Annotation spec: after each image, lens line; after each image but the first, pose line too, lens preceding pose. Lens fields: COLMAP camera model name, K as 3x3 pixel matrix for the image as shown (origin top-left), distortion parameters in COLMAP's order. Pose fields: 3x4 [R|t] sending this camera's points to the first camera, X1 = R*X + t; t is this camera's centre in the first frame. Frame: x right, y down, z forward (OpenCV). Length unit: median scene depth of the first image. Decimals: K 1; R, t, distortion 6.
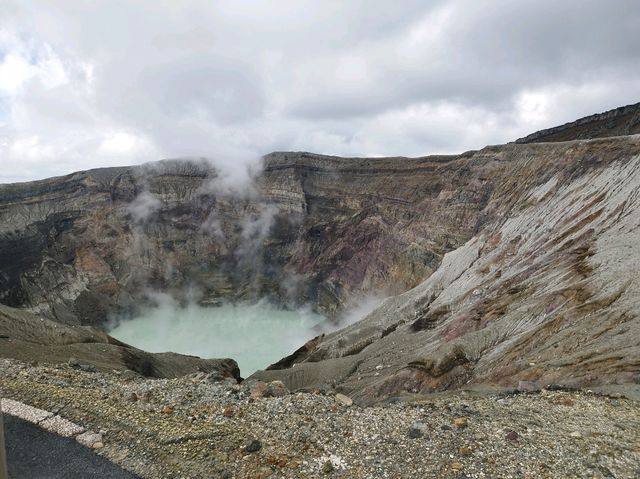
lens RADIAL K [[459.4, 0, 325.4], [0, 459.4, 234.5], [0, 0, 1]] dist [0.042206, -0.046415]
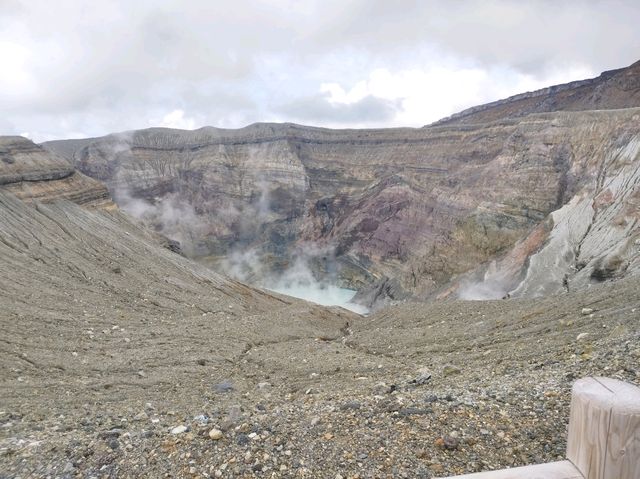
lens RADIAL K [[458.3, 0, 317.5], [0, 458.3, 240.1], [0, 0, 1]] dist [0.041108, -0.043285]
pose [[0.957759, -0.063247, 0.280530, -0.366499], [0.047842, 0.996964, 0.061434, 0.008747], [-0.283564, -0.045418, 0.957877, 0.083347]]
